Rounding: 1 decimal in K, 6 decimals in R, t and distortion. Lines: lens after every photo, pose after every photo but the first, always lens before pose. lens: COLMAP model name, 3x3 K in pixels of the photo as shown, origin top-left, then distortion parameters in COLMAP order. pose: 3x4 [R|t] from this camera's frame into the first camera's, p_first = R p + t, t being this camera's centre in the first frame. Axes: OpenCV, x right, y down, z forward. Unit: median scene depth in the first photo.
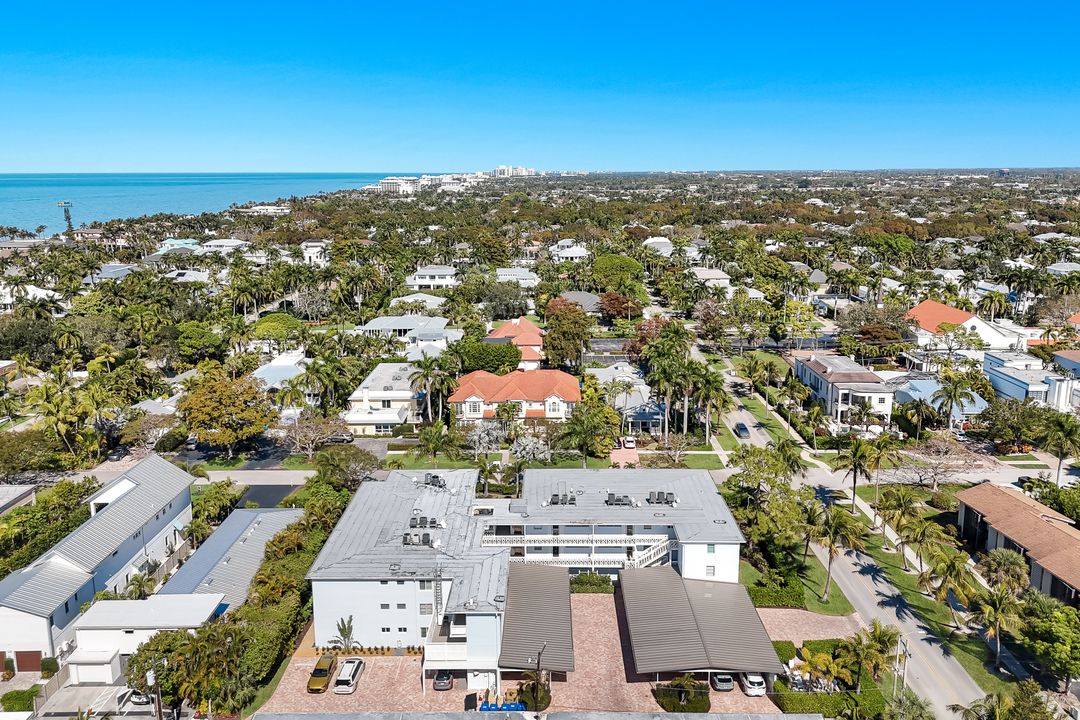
lens RADIAL K [[788.1, 0, 540.0], [0, 788.1, 360.0], [0, 0, 1]] dist [0.087309, -0.078214]
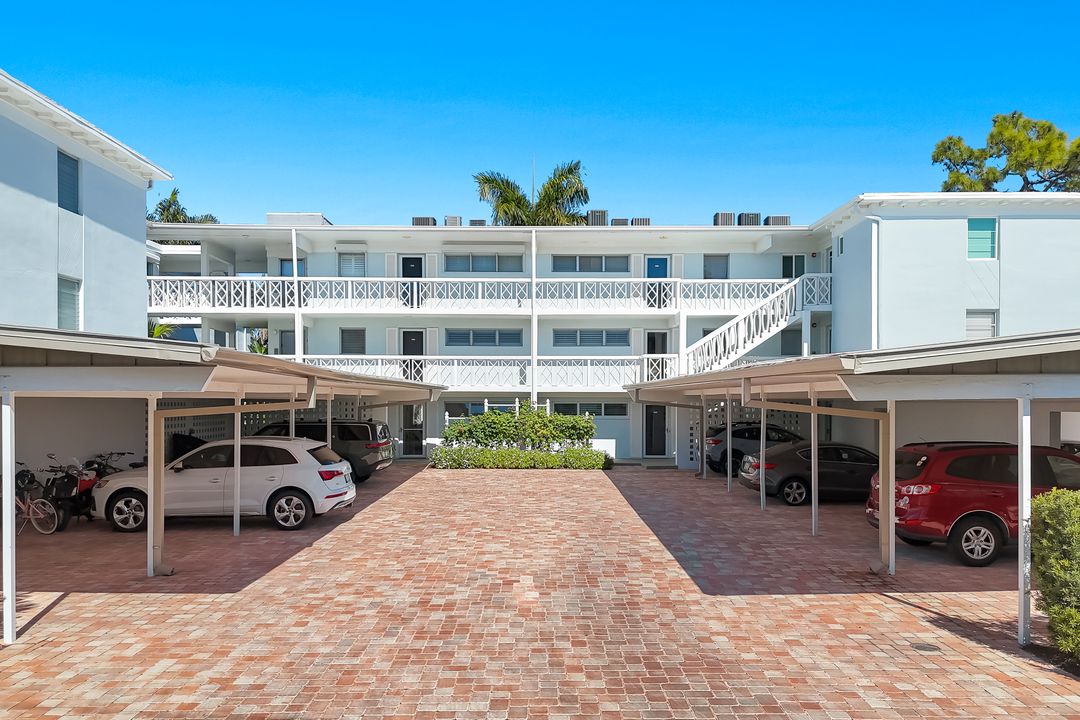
lens RADIAL K [[788.1, 0, 540.0], [0, 788.1, 360.0], [0, 0, 1]] dist [0.087309, -0.078214]
pose [[0.999896, 0.012044, 0.007993, 0.066194], [-0.009212, 0.957073, -0.289700, 0.335575], [-0.011139, 0.289596, 0.957084, 0.718933]]
